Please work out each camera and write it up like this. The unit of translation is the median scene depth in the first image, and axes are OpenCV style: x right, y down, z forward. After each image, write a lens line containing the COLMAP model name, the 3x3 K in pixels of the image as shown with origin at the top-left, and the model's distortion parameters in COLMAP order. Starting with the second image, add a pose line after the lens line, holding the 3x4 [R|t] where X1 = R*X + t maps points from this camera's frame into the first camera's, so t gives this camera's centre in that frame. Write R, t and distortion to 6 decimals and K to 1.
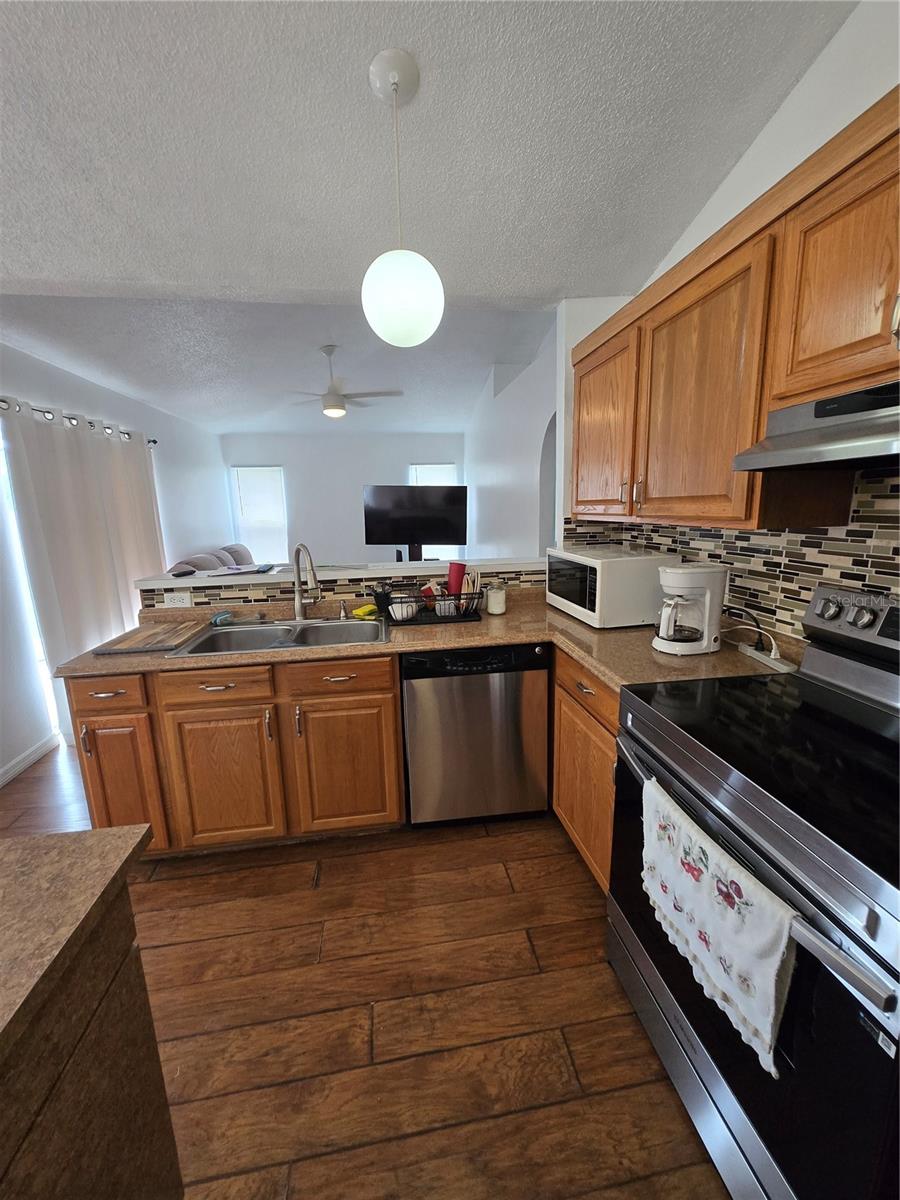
lens RADIAL K [[470.8, 0, 450.1], [0, 470.8, 597.9], [0, 0, 1]] dist [0.000806, -0.000193]
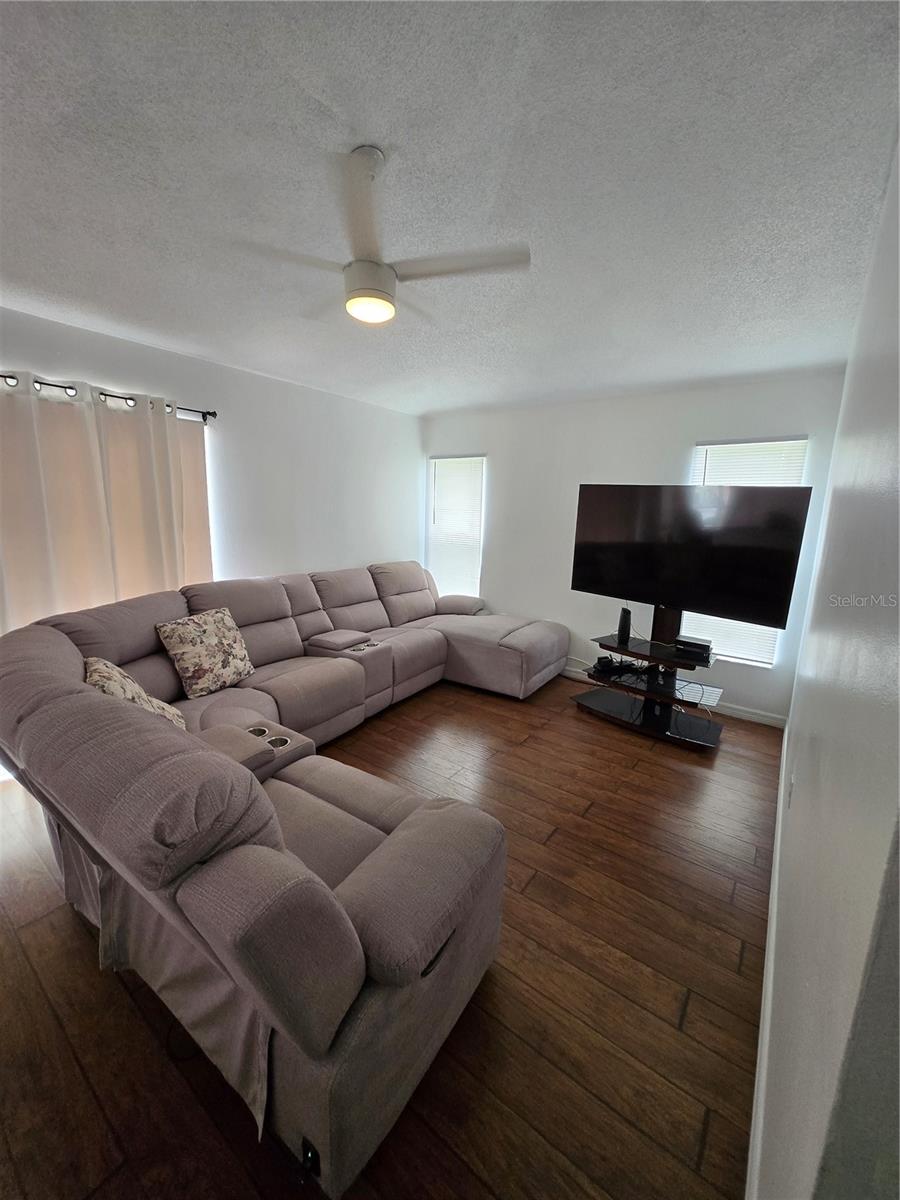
lens RADIAL K [[472.9, 0, 449.2], [0, 472.9, 596.6], [0, 0, 1]] dist [0.000139, 0.000233]
pose [[0.703724, 0.169480, -0.689963, 0.394081], [-0.186334, 0.981164, 0.050959, -0.382882], [0.685604, 0.092702, 0.722048, 1.776384]]
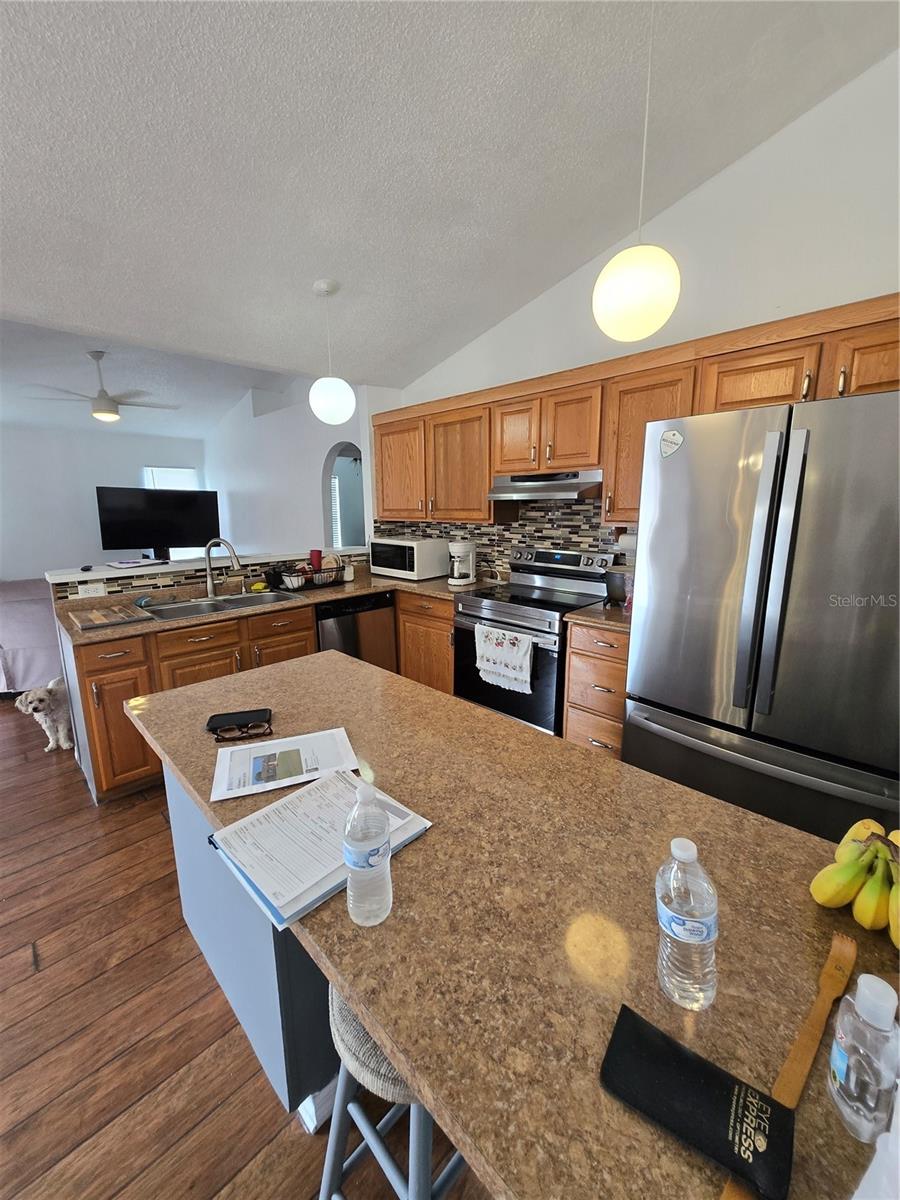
lens RADIAL K [[472.9, 0, 449.2], [0, 472.9, 596.6], [0, 0, 1]] dist [0.000139, 0.000233]
pose [[0.800525, -0.097448, 0.591323, -0.698060], [0.104095, 0.994303, 0.022935, 0.104114], [-0.590189, 0.043194, 0.806108, -0.563757]]
